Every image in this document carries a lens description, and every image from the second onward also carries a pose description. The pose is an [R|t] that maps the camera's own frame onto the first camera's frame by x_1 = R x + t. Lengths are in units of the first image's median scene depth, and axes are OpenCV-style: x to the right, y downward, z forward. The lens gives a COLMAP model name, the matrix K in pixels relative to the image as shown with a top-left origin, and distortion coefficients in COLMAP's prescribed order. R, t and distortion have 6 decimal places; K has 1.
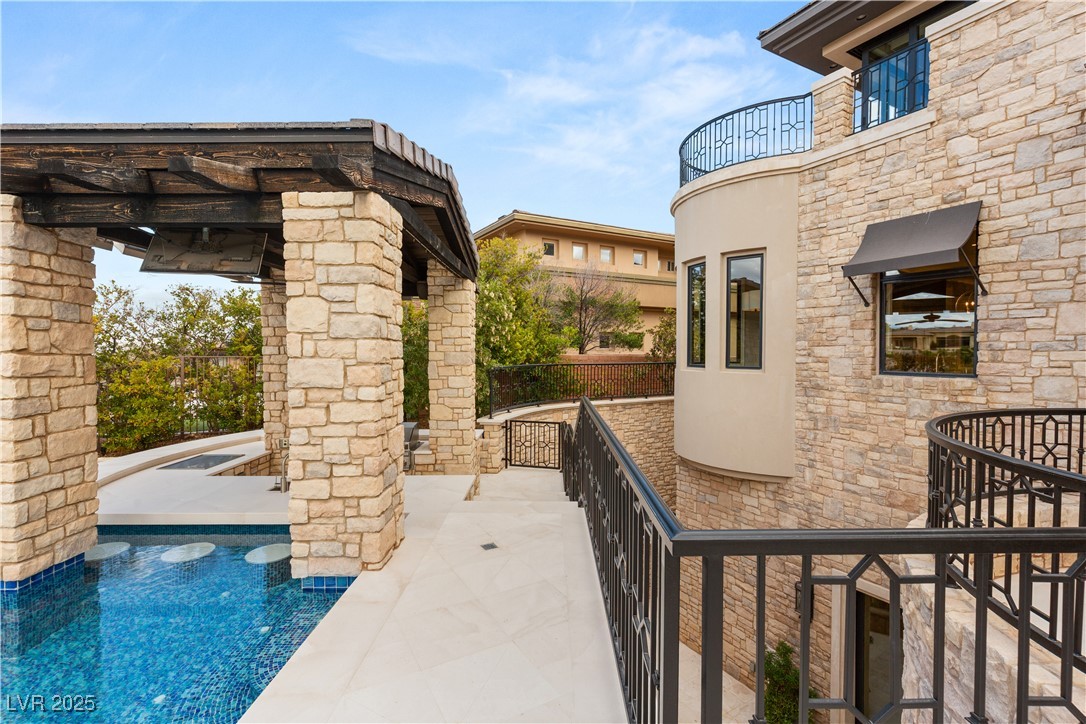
lens RADIAL K [[489.7, 0, 543.7], [0, 489.7, 370.4], [0, 0, 1]] dist [0.002172, 0.000114]
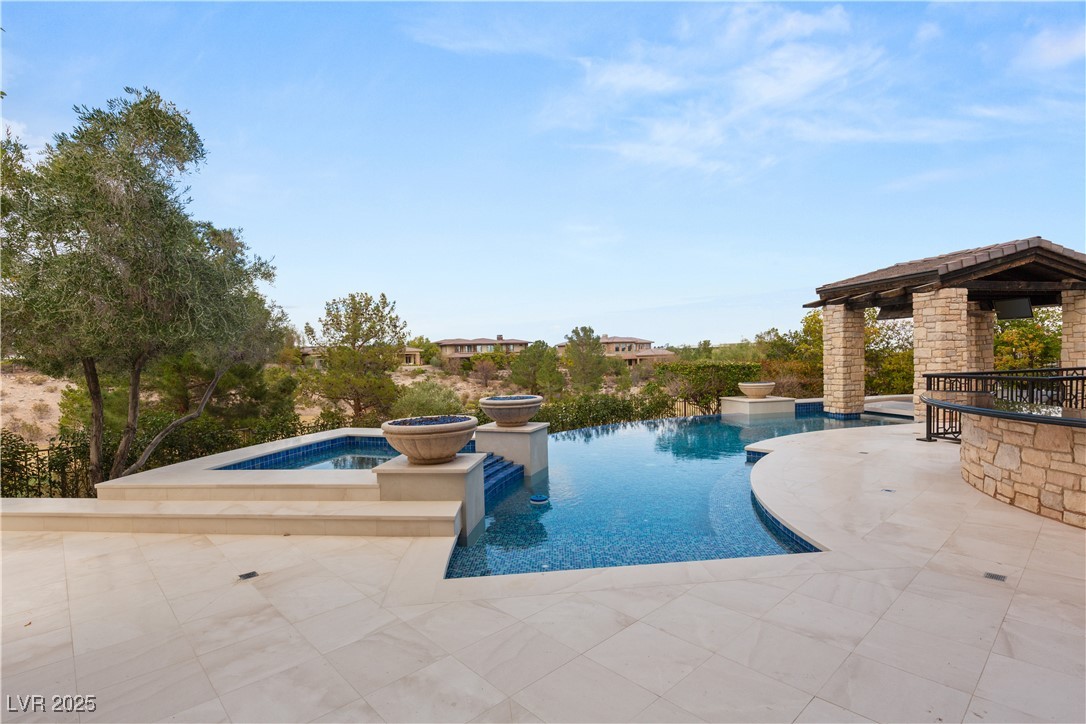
lens RADIAL K [[537.1, 0, 543.0], [0, 537.1, 362.0], [0, 0, 1]] dist [-0.003310, -0.000023]
pose [[0.232745, 0.005293, -0.972523, 0.947345], [-0.012637, 0.999917, 0.002418, 0.035726], [0.972456, 0.011727, 0.232793, -0.871351]]
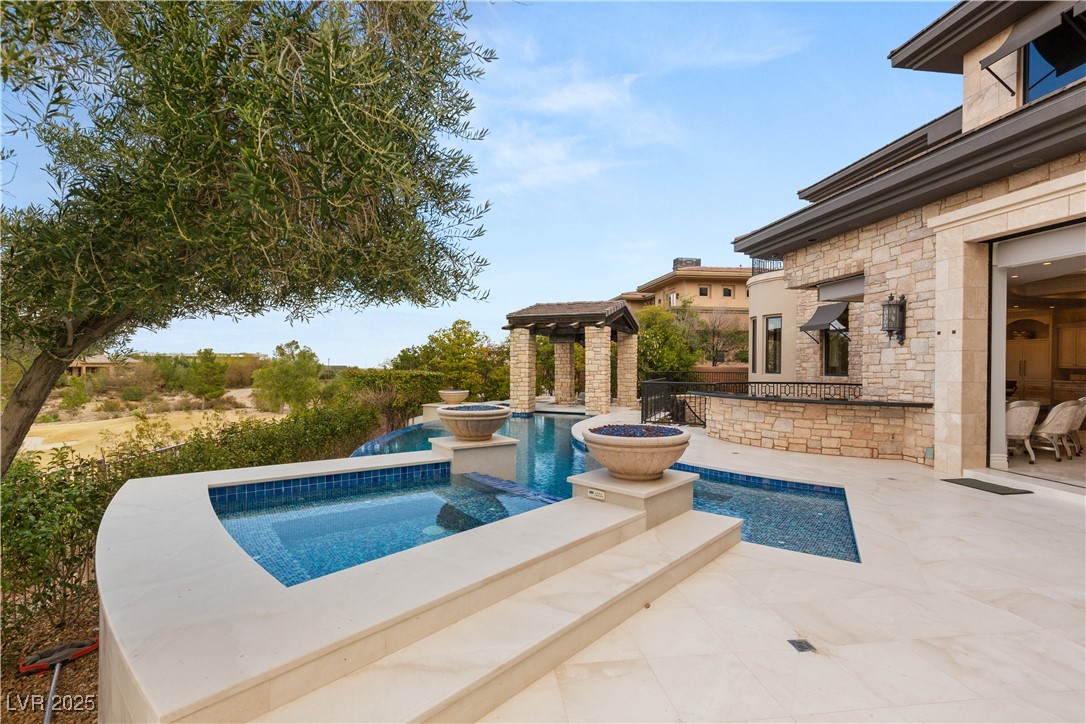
lens RADIAL K [[495.2, 0, 543.0], [0, 495.2, 362.0], [0, 0, 1]] dist [0.007425, -0.000261]
pose [[0.928309, 0.006289, -0.371756, 0.340267], [-0.022632, 0.998959, -0.039615, 0.060456], [0.371120, 0.045189, 0.927485, -1.434052]]
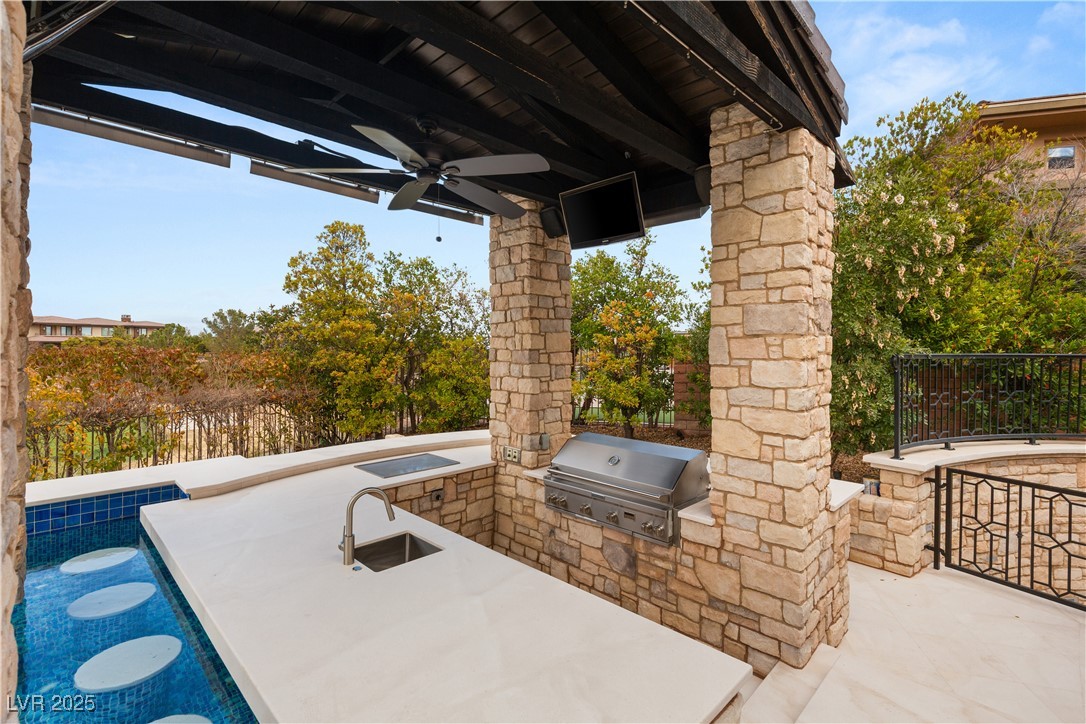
lens RADIAL K [[499.5, 0, 549.1], [0, 499.5, 348.7], [0, 0, 1]] dist [-0.000372, -0.000142]
pose [[0.710507, 0.006293, -0.703662, -0.006169], [-0.035665, 0.998997, -0.027077, 0.020545], [0.702785, 0.044334, 0.710019, 0.542234]]
